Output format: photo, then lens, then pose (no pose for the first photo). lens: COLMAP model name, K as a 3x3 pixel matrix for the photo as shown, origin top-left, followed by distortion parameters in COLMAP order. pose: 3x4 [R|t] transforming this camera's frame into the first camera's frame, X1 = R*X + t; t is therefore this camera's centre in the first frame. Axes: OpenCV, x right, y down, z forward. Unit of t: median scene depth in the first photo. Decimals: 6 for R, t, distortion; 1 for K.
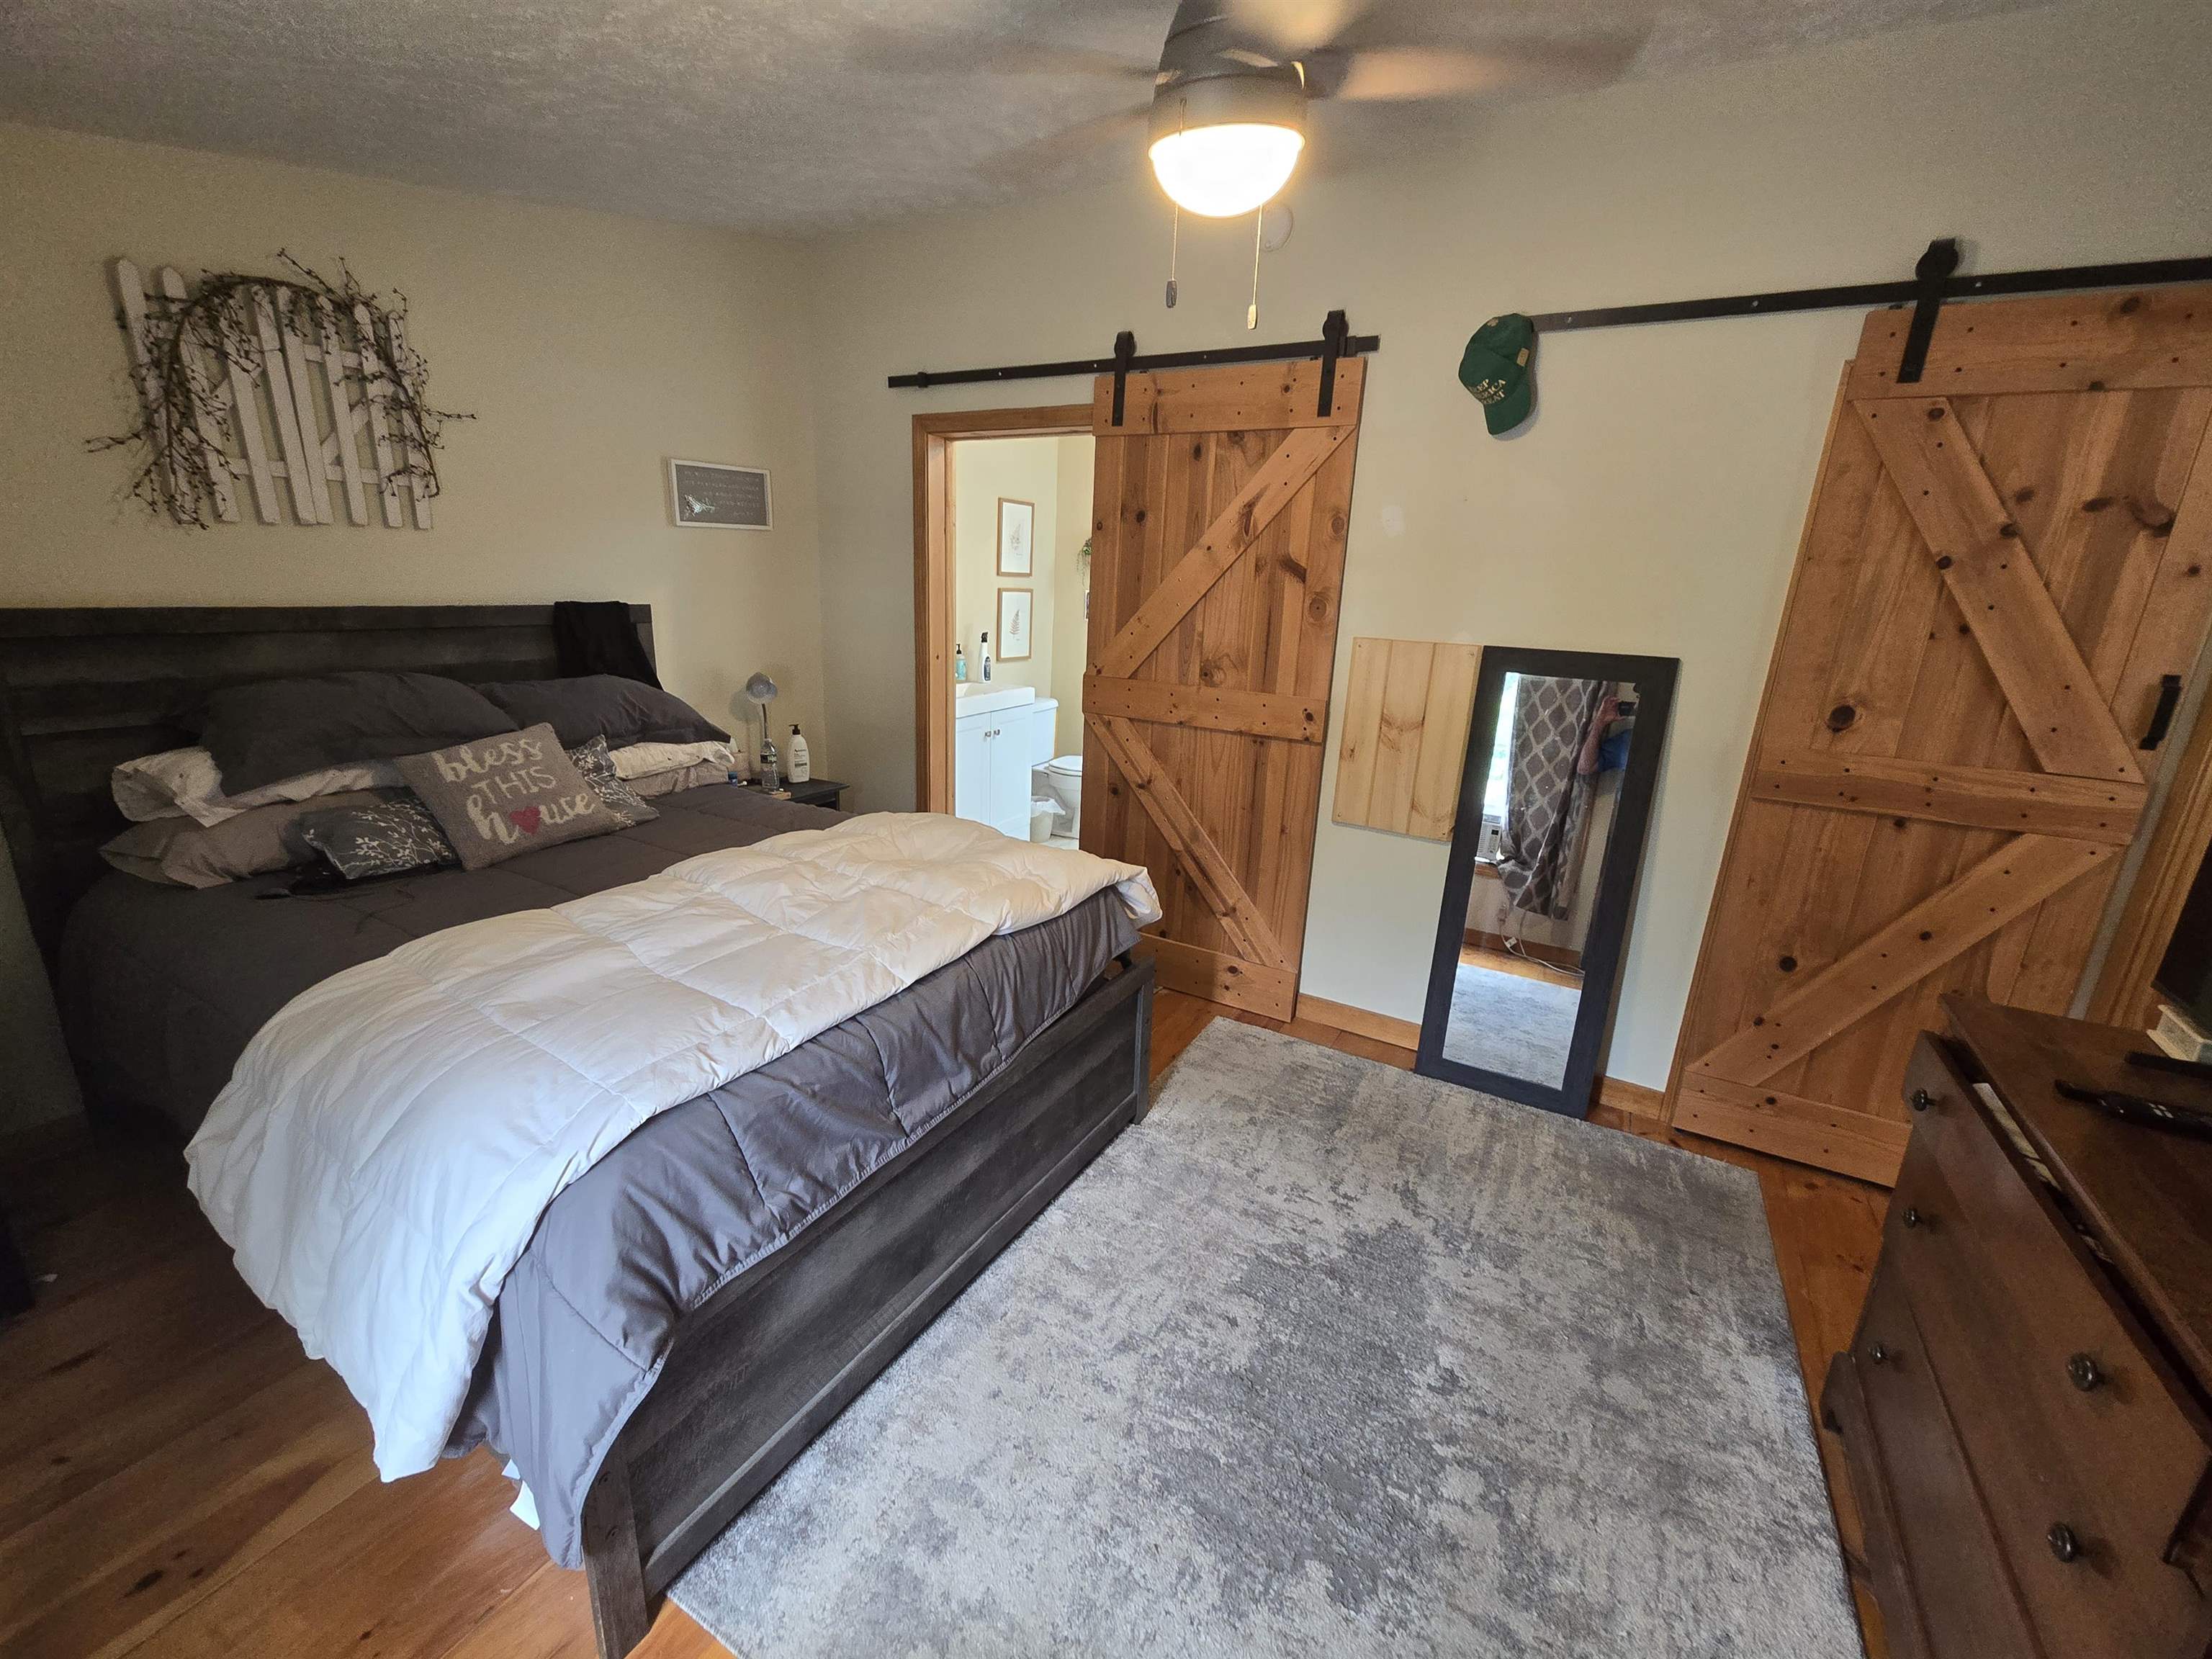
lens RADIAL K [[907.7, 0, 1087.8], [0, 907.7, 838.5], [0, 0, 1]] dist [0.000933, -0.000090]
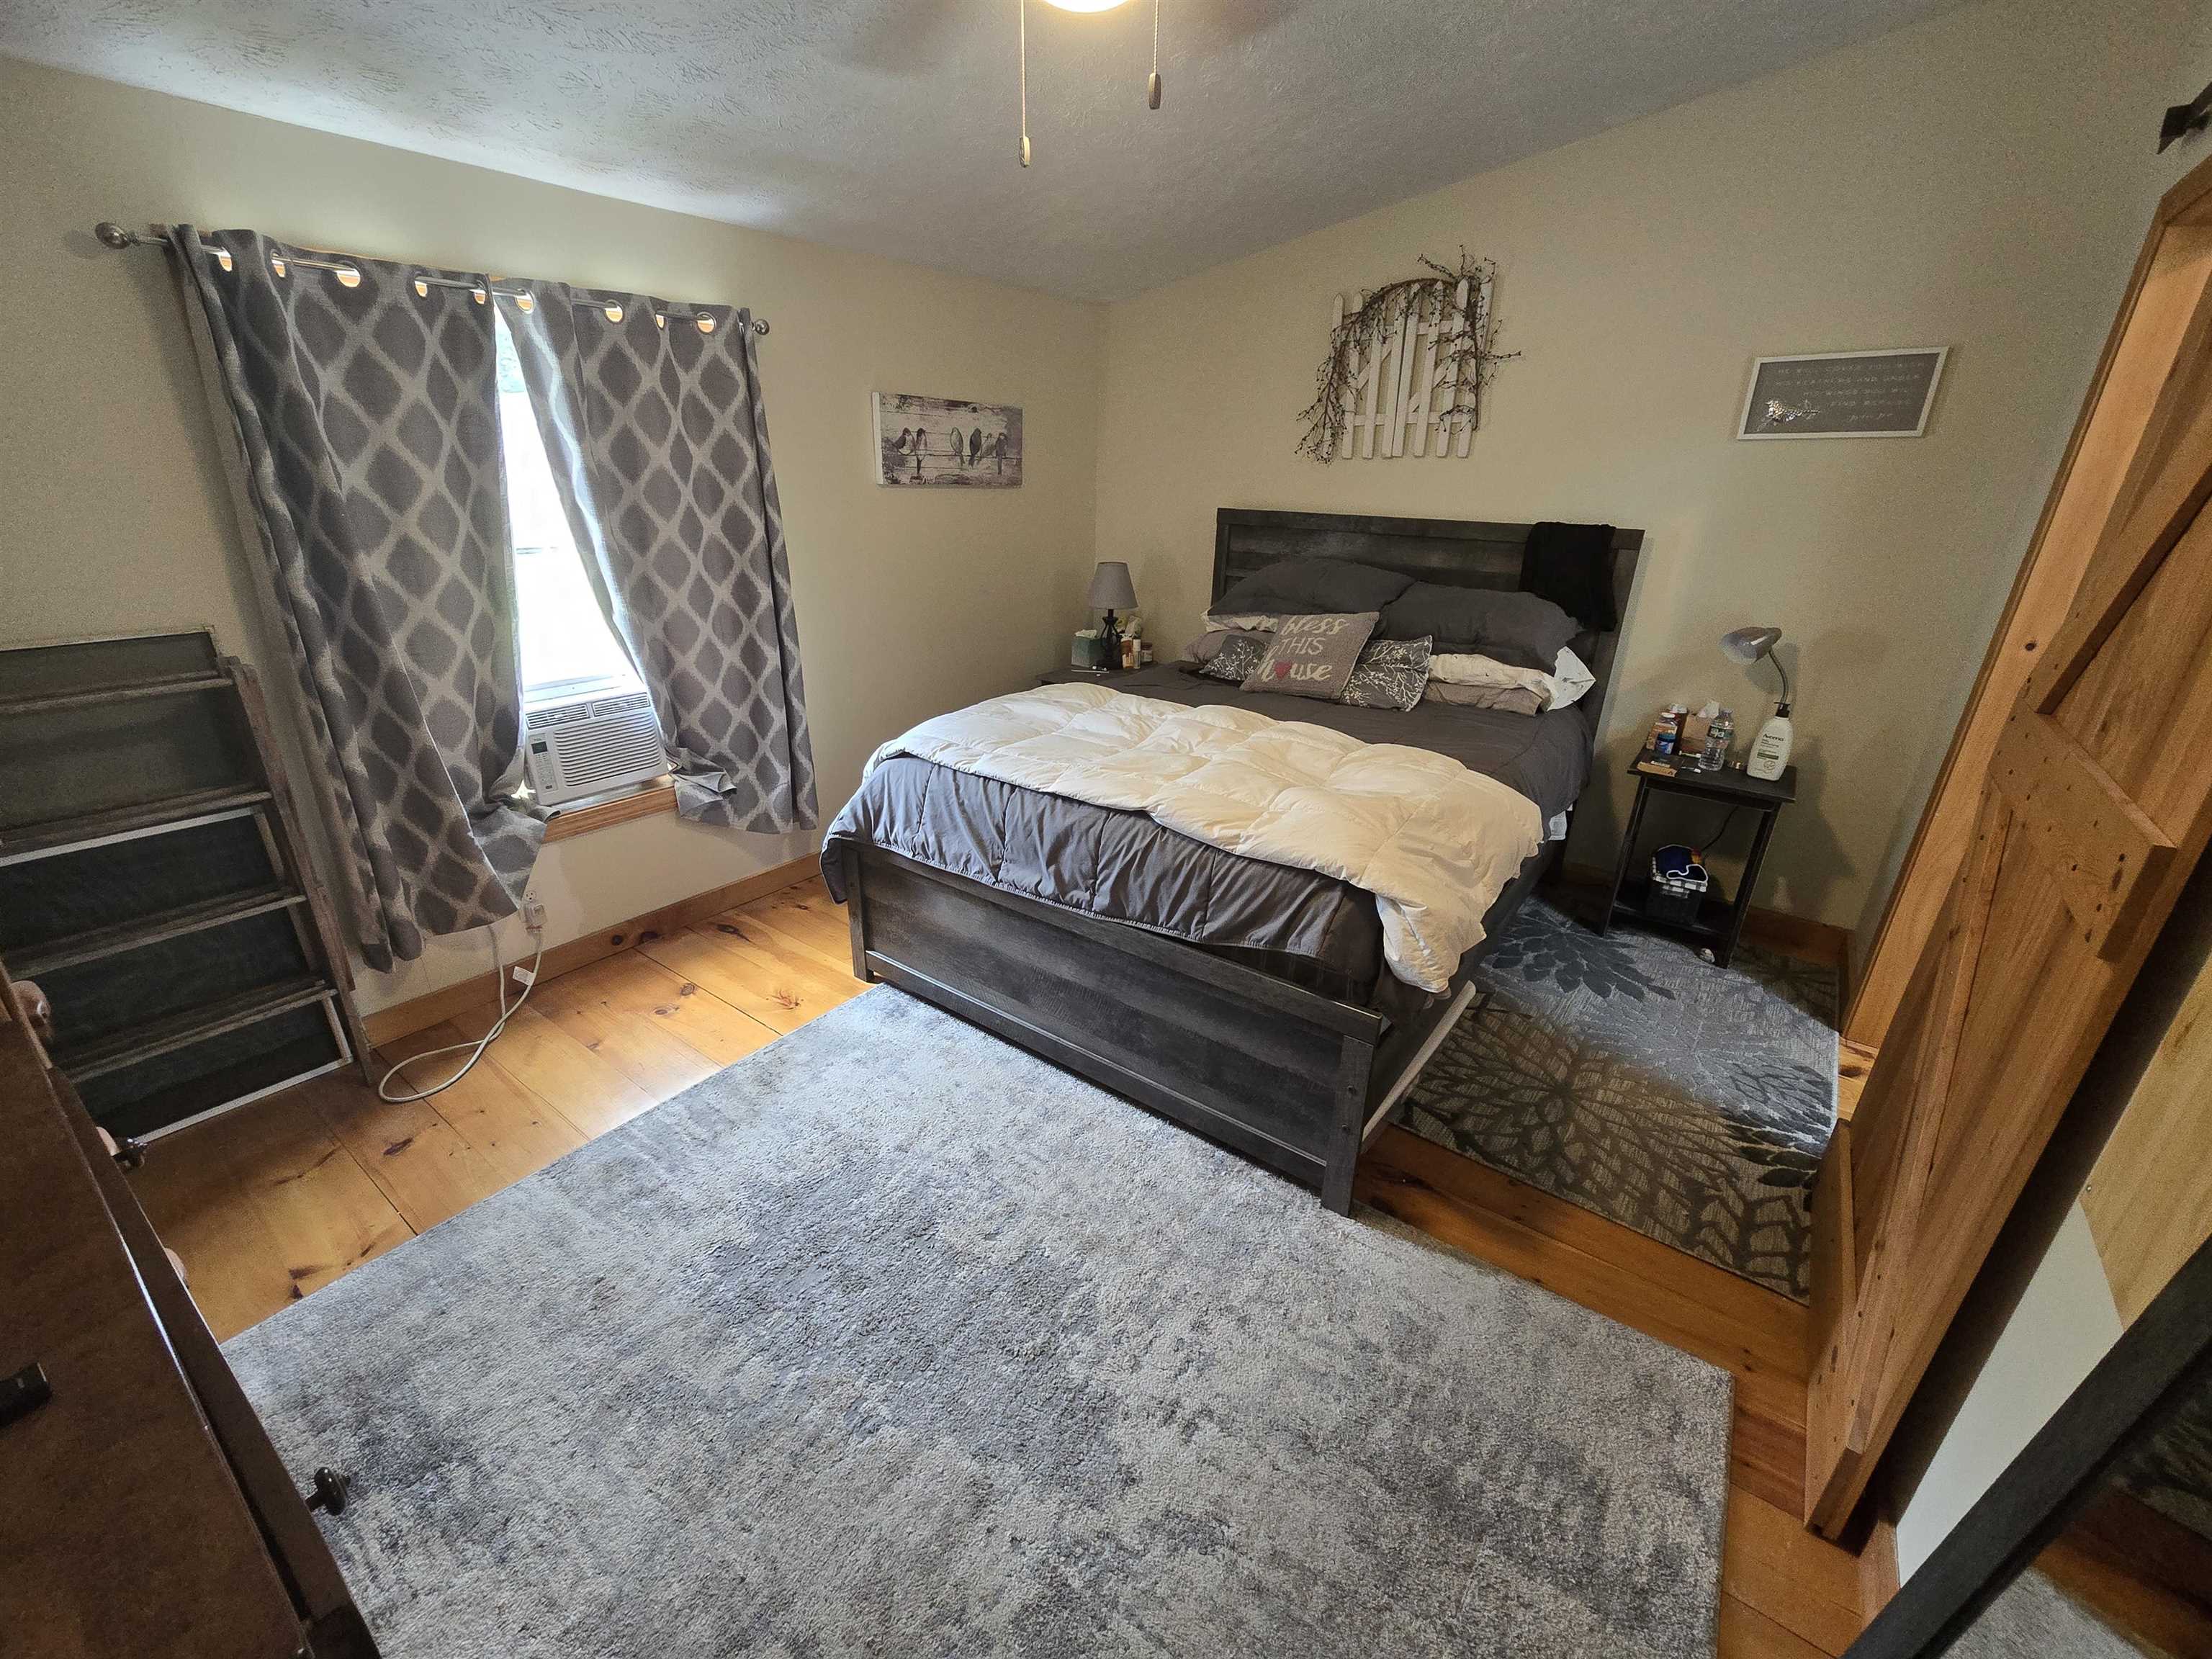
lens RADIAL K [[907.7, 0, 1106.0], [0, 907.7, 833.3], [0, 0, 1]] dist [0.000933, -0.000090]
pose [[-0.096533, 0.332778, -0.938051, 0.759277], [-0.305661, 0.887001, 0.346123, -0.191154], [0.947234, 0.320138, 0.016092, 0.792135]]
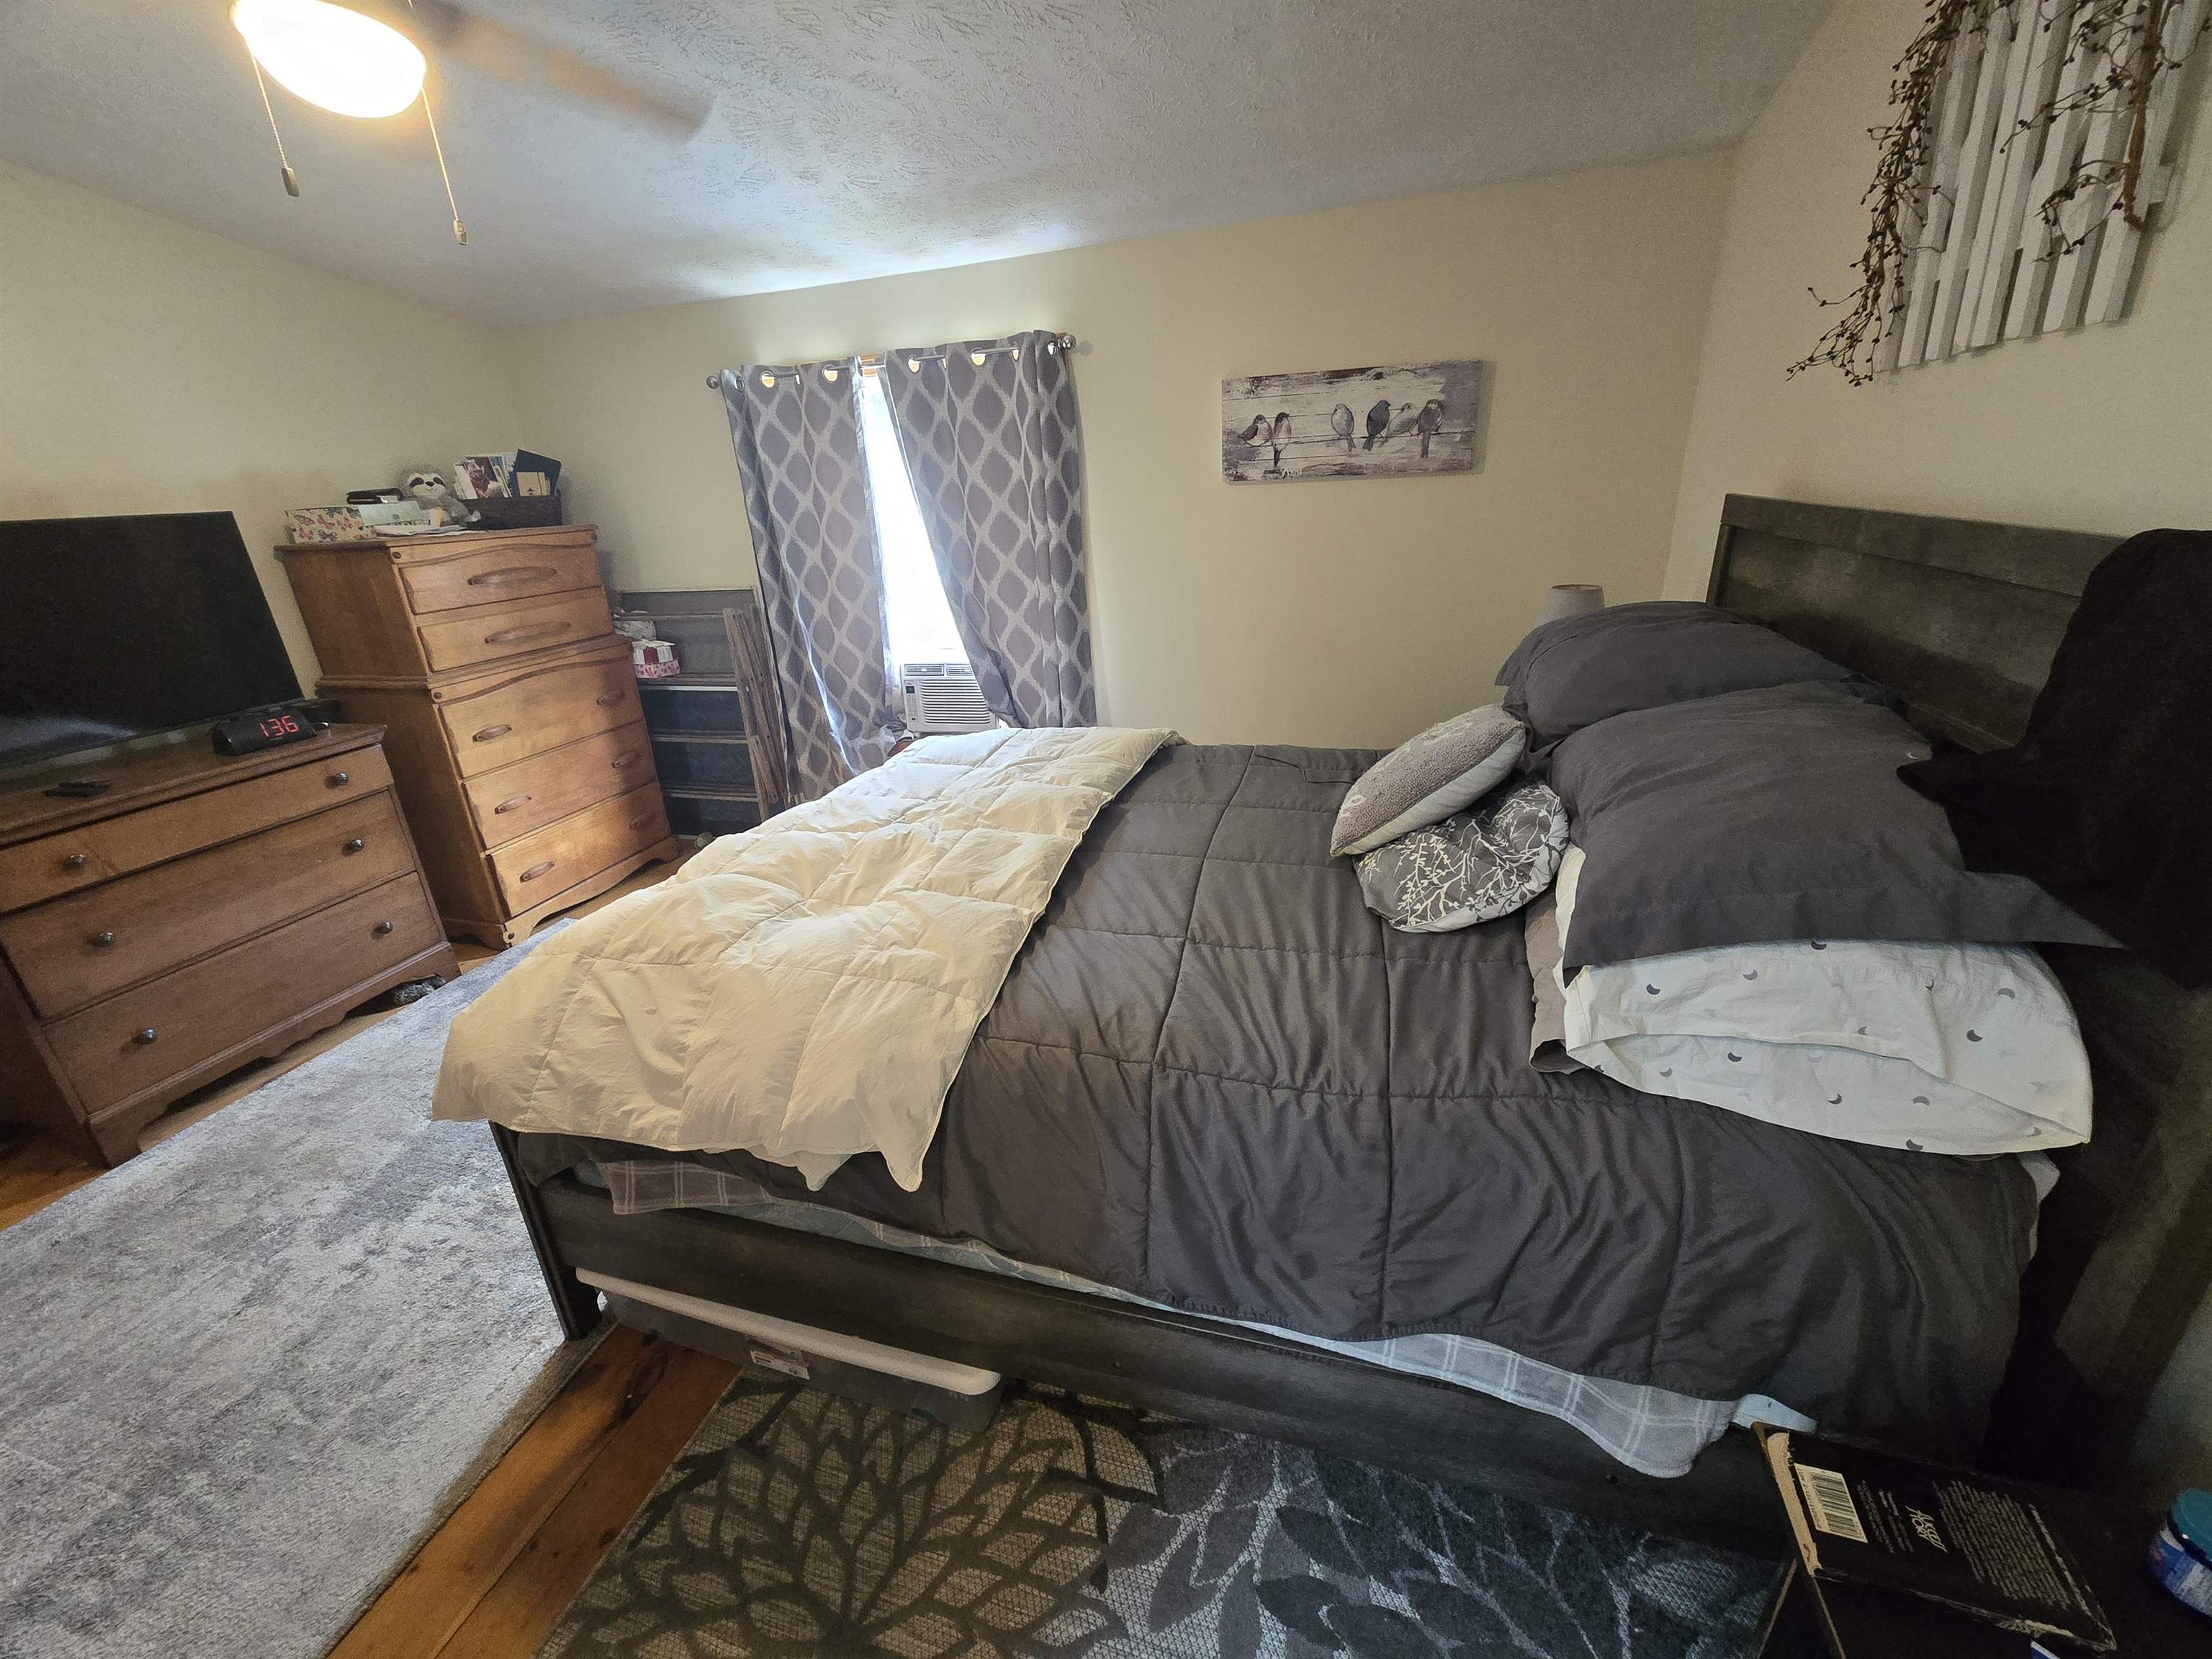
lens RADIAL K [[907.7, 0, 1105.2], [0, 907.7, 834.6], [0, 0, 1]] dist [0.000933, -0.000090]
pose [[-0.971049, 0.098291, -0.217721, -0.225302], [-0.052000, 0.802591, 0.594258, -0.429334], [0.233151, 0.588376, -0.774244, 1.550904]]
